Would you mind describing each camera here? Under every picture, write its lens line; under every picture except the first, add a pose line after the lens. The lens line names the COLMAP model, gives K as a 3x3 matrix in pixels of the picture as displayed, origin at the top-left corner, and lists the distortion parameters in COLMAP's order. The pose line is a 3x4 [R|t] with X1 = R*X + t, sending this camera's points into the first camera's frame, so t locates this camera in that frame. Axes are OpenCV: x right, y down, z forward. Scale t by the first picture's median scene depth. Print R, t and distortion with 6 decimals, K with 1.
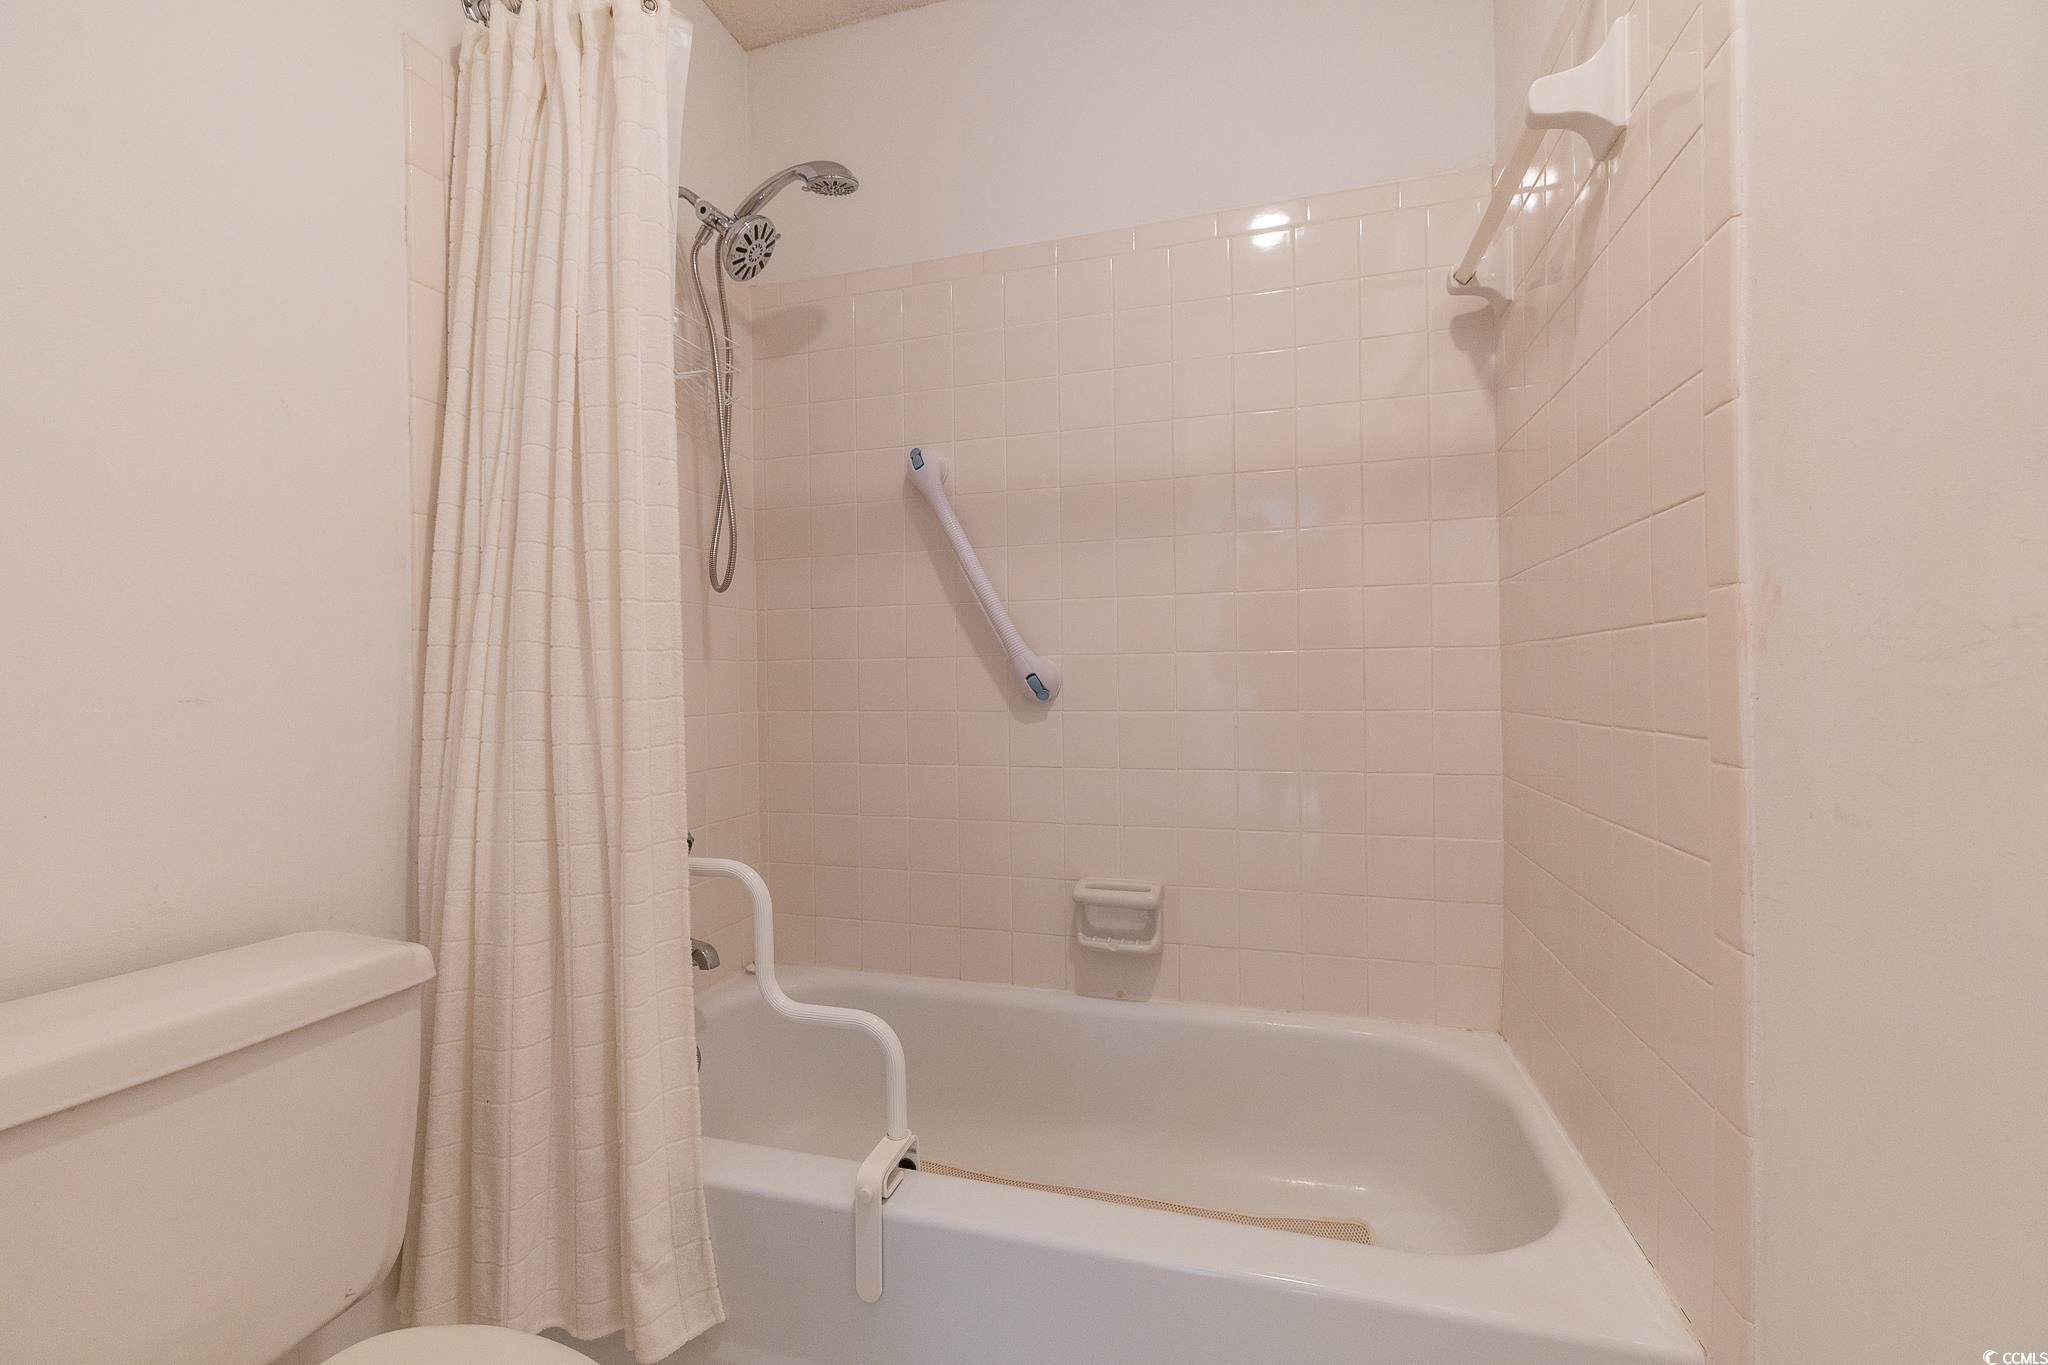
lens RADIAL K [[840.5, 0, 1012.6], [0, 840.5, 682.8], [0, 0, 1]] dist [-0.000254, -0.018087]
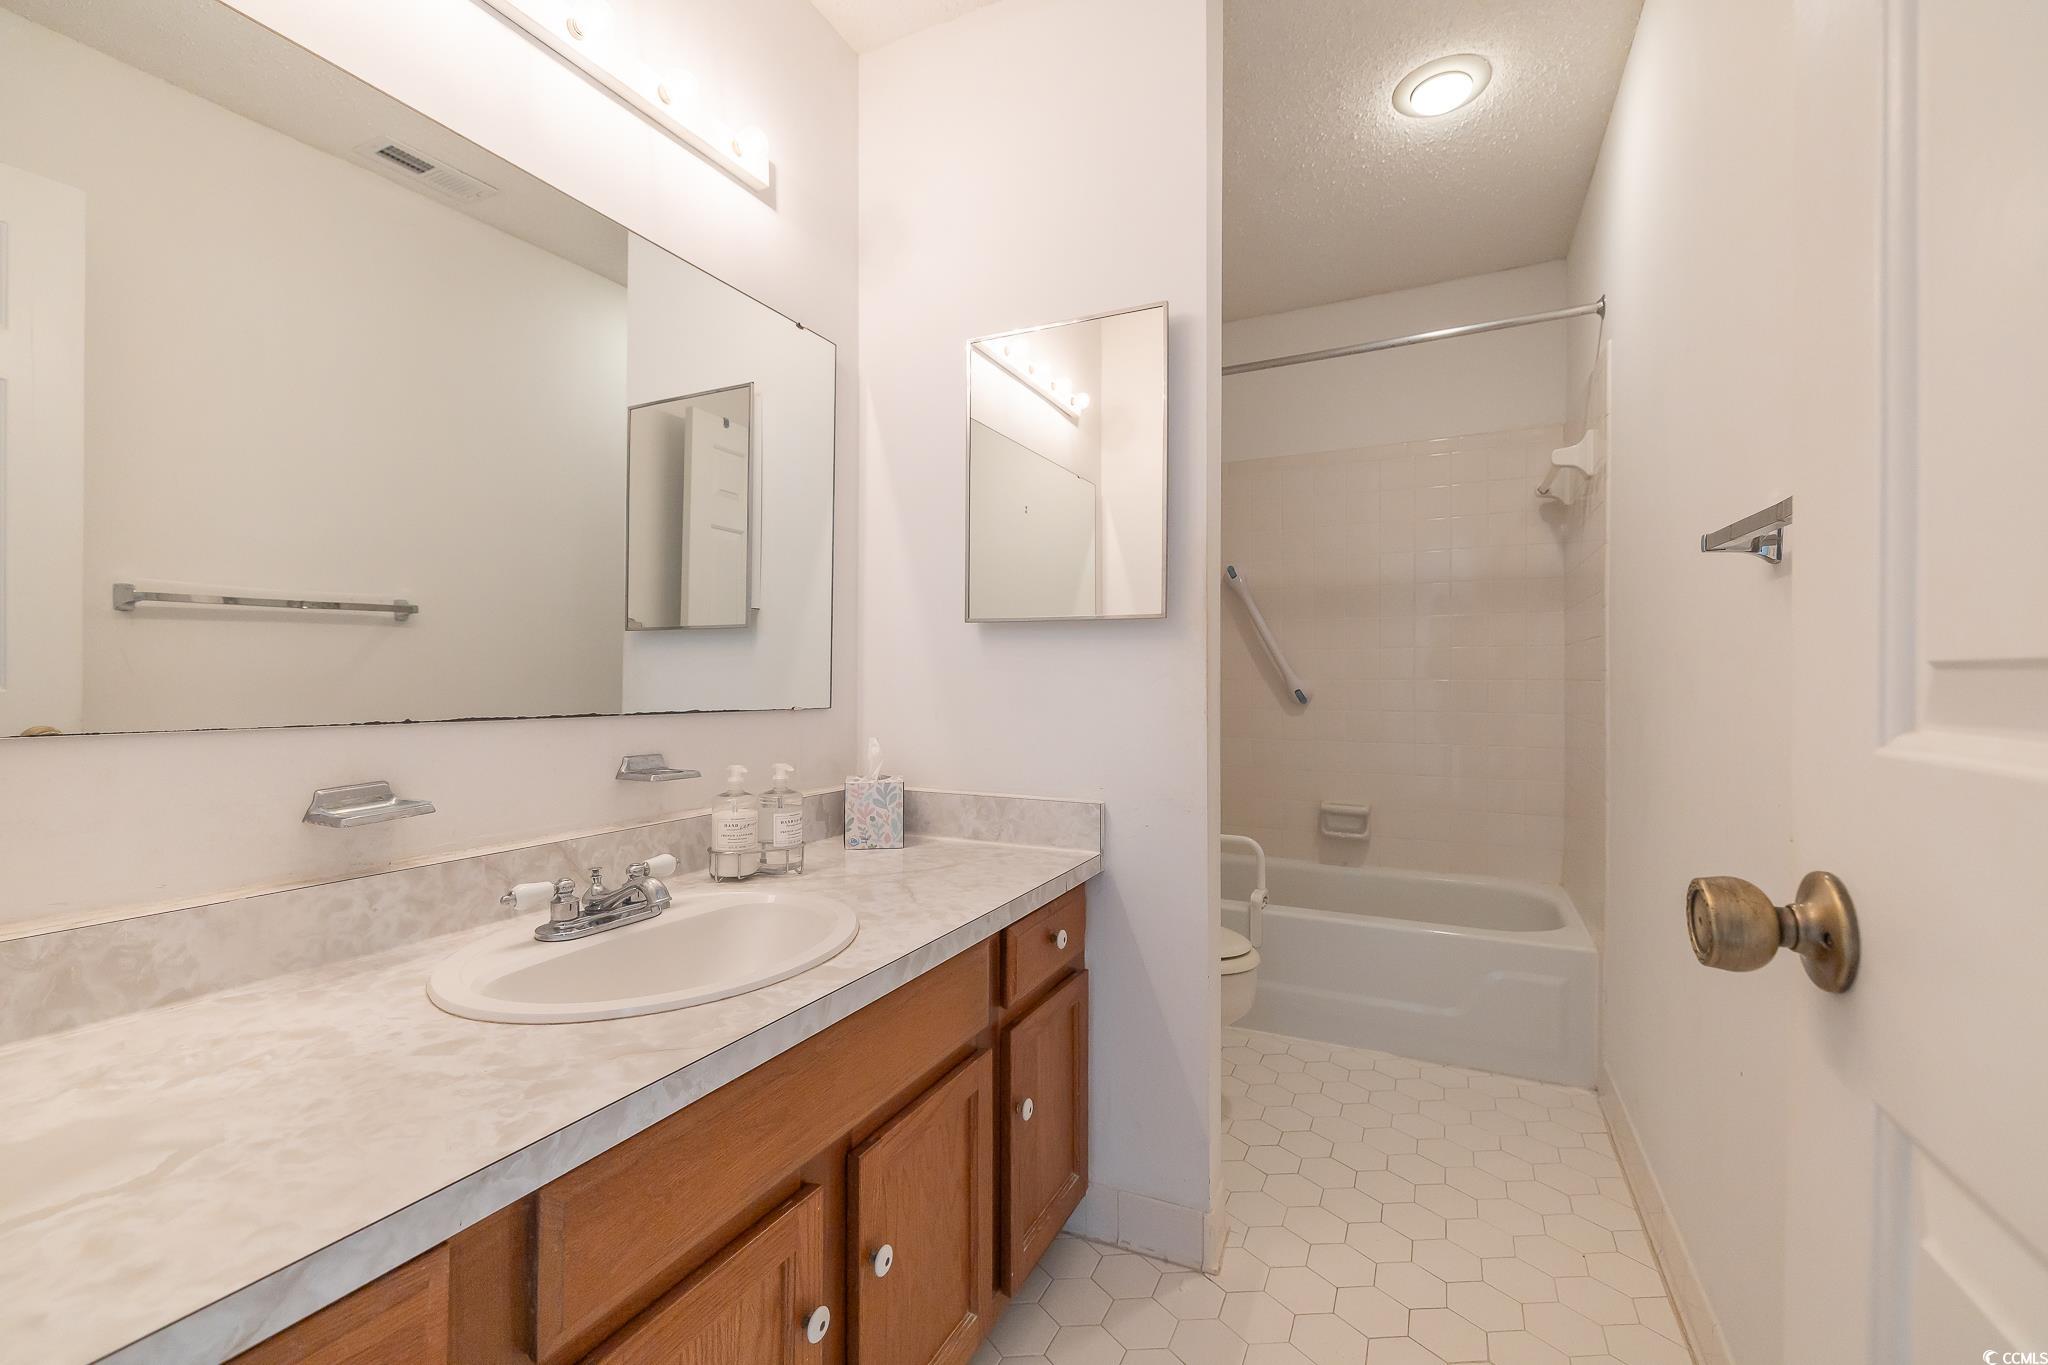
lens RADIAL K [[840.5, 0, 1012.6], [0, 840.5, 682.8], [0, 0, 1]] dist [-0.000254, -0.018087]
pose [[0.984648, 0.013409, -0.174038, -0.286932], [-0.012170, 0.999892, 0.008184, -0.034664], [0.174129, -0.005941, 0.984705, -0.986374]]
